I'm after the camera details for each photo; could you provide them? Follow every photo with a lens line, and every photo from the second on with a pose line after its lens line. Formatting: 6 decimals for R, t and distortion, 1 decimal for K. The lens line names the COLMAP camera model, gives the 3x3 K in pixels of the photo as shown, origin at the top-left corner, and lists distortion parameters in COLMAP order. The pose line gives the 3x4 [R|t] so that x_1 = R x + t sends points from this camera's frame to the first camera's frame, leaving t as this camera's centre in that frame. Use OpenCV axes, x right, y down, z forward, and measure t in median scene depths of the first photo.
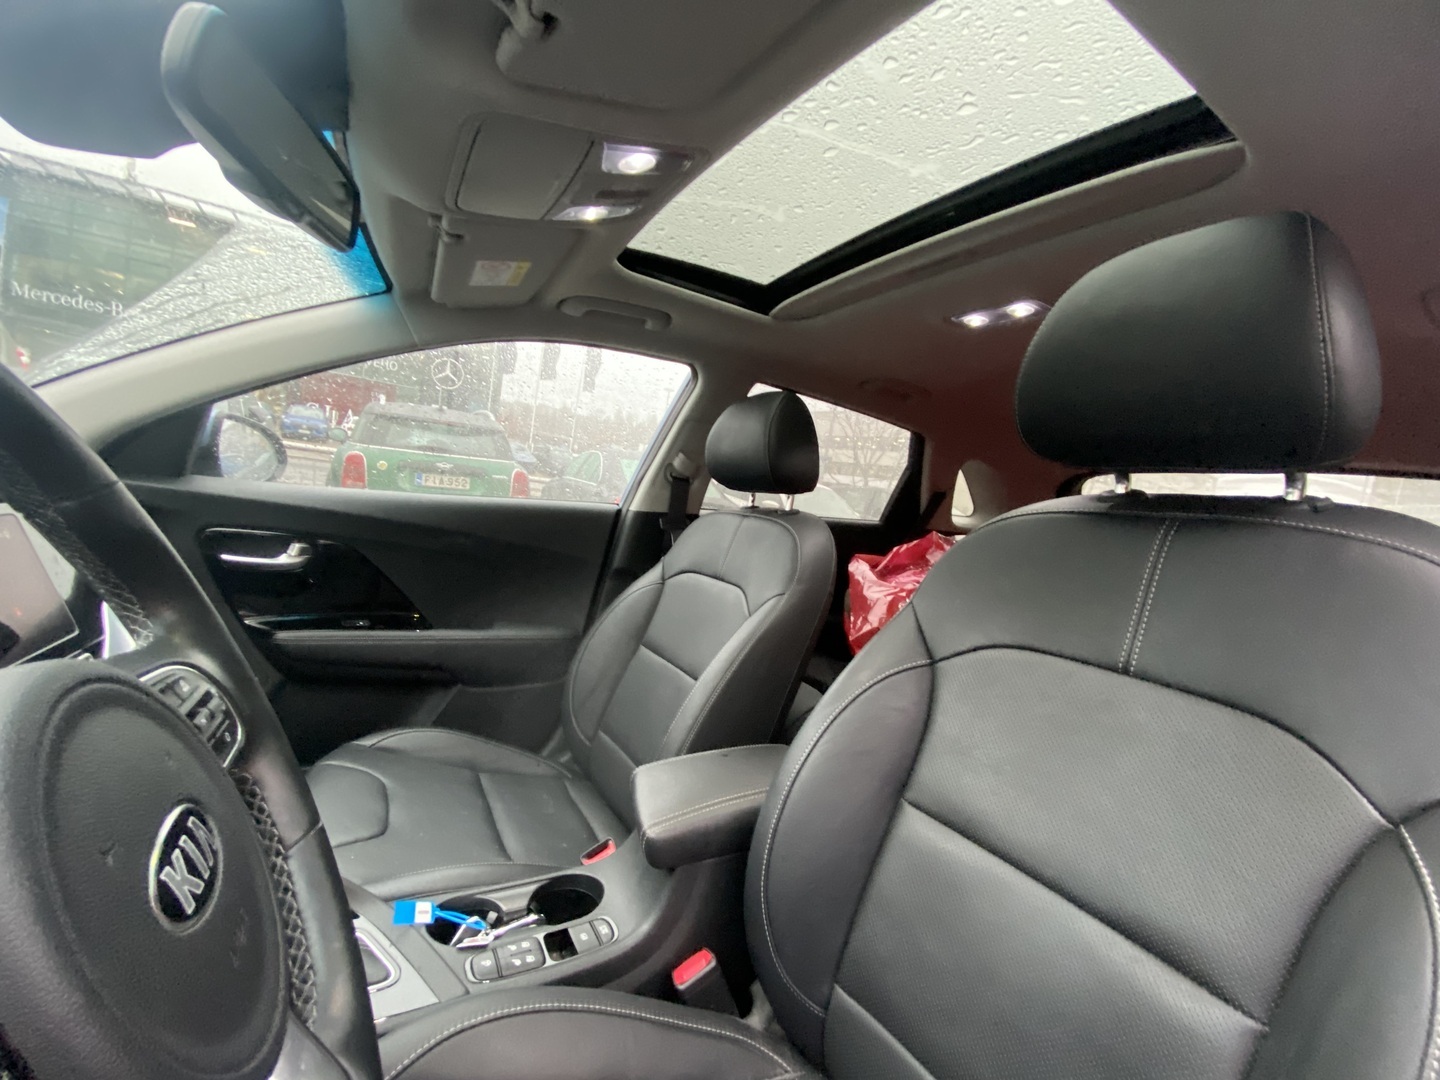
lens RADIAL K [[589.6, 0, 721.8], [0, 589.6, 548.7], [0, 0, 1]] dist [-0.001171, -0.011782]
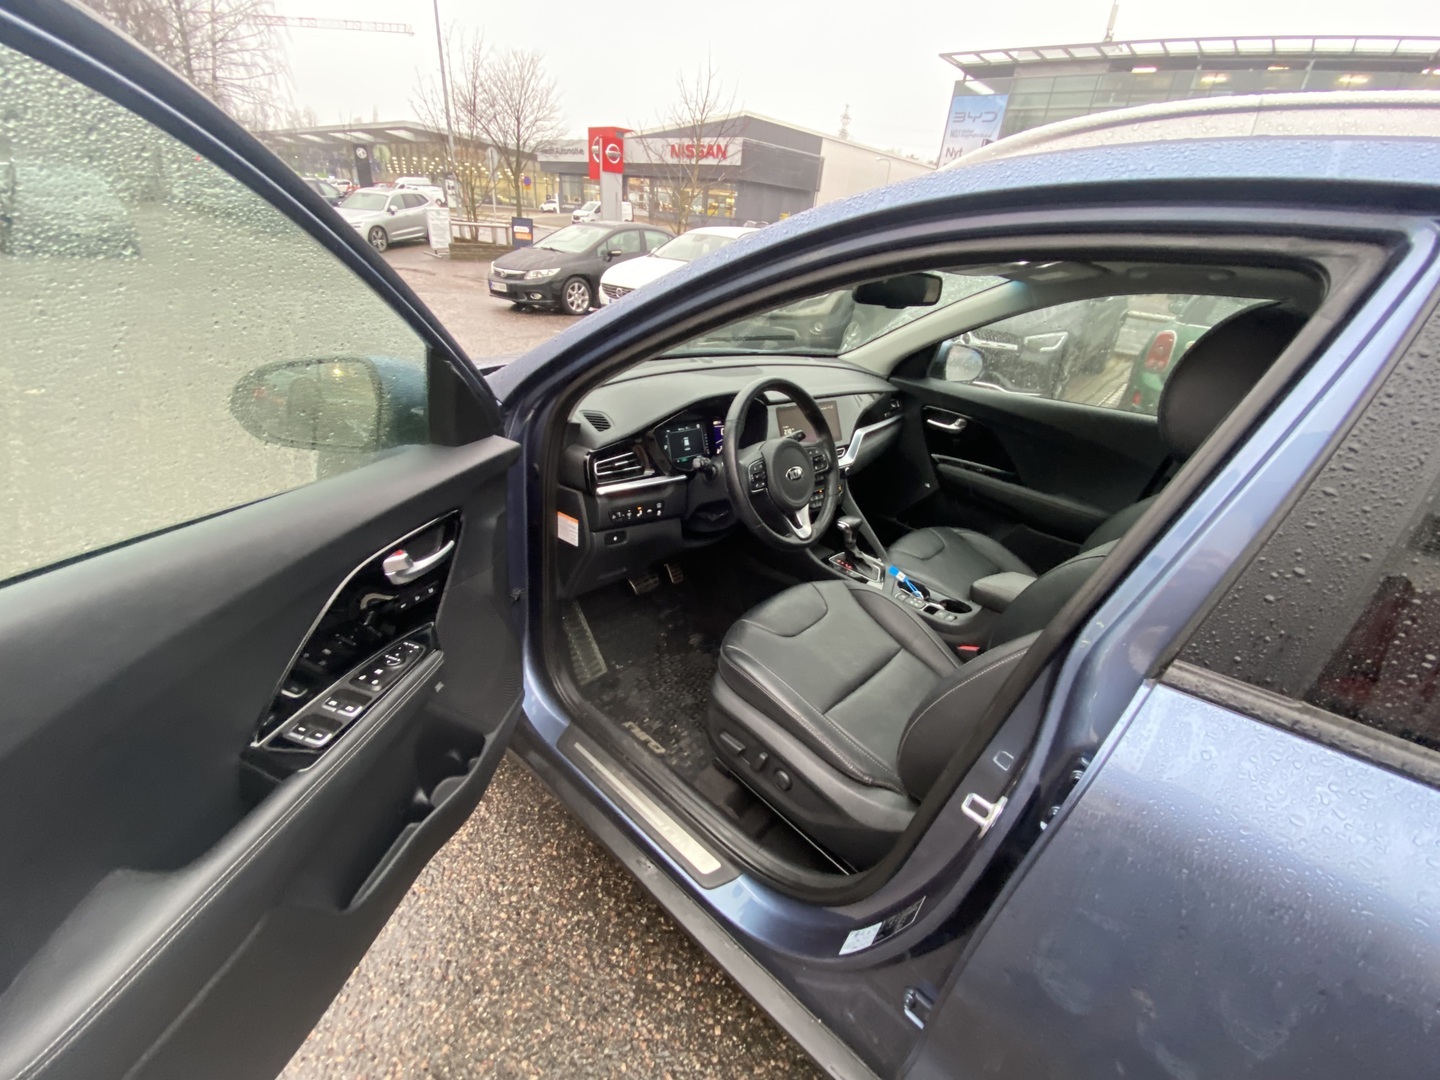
lens RADIAL K [[589.6, 0, 721.8], [0, 589.6, 548.7], [0, 0, 1]] dist [-0.001171, -0.011782]
pose [[0.302182, 0.329755, -0.894398, 0.899047], [-0.143341, 0.943312, 0.299360, -0.076112], [0.942412, 0.037742, 0.332319, -0.333874]]
